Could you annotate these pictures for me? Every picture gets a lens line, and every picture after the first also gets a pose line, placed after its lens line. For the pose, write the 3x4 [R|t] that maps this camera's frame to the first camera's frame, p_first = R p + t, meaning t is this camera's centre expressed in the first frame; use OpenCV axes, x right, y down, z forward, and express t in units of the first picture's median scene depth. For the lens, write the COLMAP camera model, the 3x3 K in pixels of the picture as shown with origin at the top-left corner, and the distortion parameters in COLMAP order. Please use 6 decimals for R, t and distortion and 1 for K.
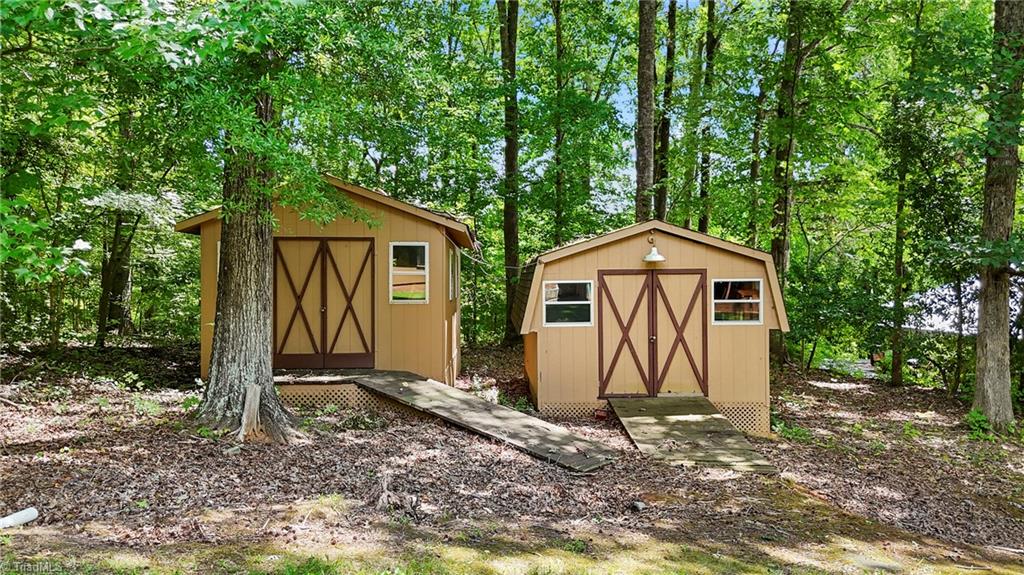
lens RADIAL K [[748.4, 0, 515.5], [0, 748.4, 289.0], [0, 0, 1]] dist [0.105241, -0.110201]
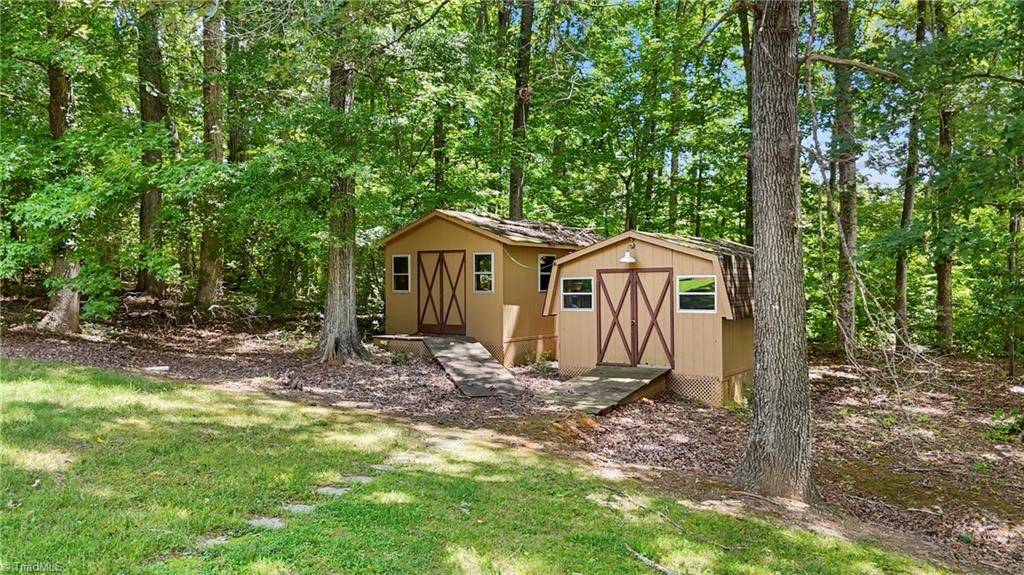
lens RADIAL K [[748.4, 0, 515.5], [0, 748.4, 289.0], [0, 0, 1]] dist [0.105241, -0.110201]
pose [[0.805757, 0.005751, -0.592218, 0.784327], [-0.002914, 0.999979, 0.005746, 0.002436], [0.592239, -0.002904, 0.805757, -0.164803]]
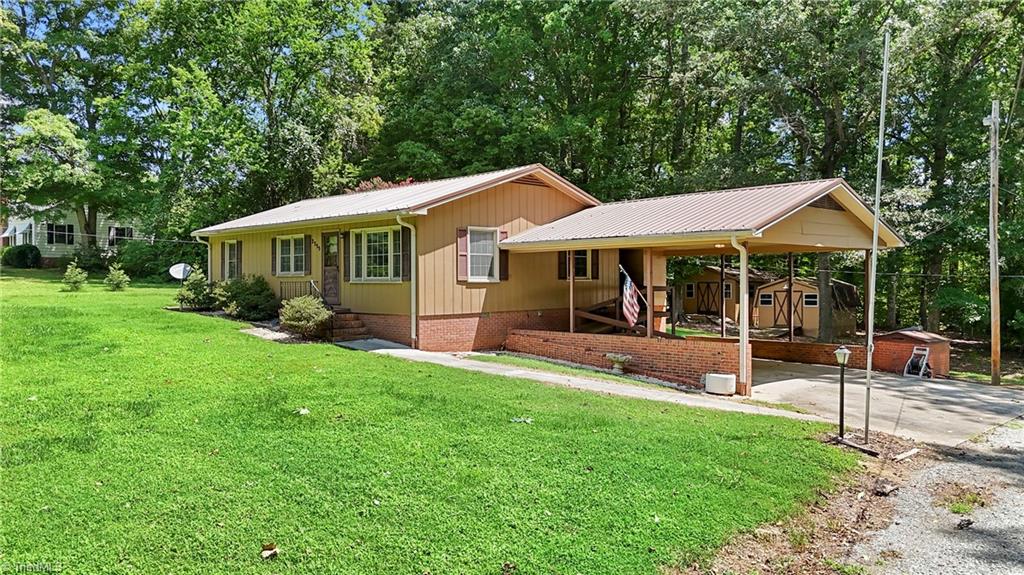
lens RADIAL K [[748.4, 0, 515.5], [0, 748.4, 289.0], [0, 0, 1]] dist [0.105241, -0.110201]
pose [[0.662200, 0.008719, -0.749277, 2.029346], [-0.005876, 0.999962, 0.006443, -0.049523], [0.749304, 0.000136, 0.662226, -2.372198]]
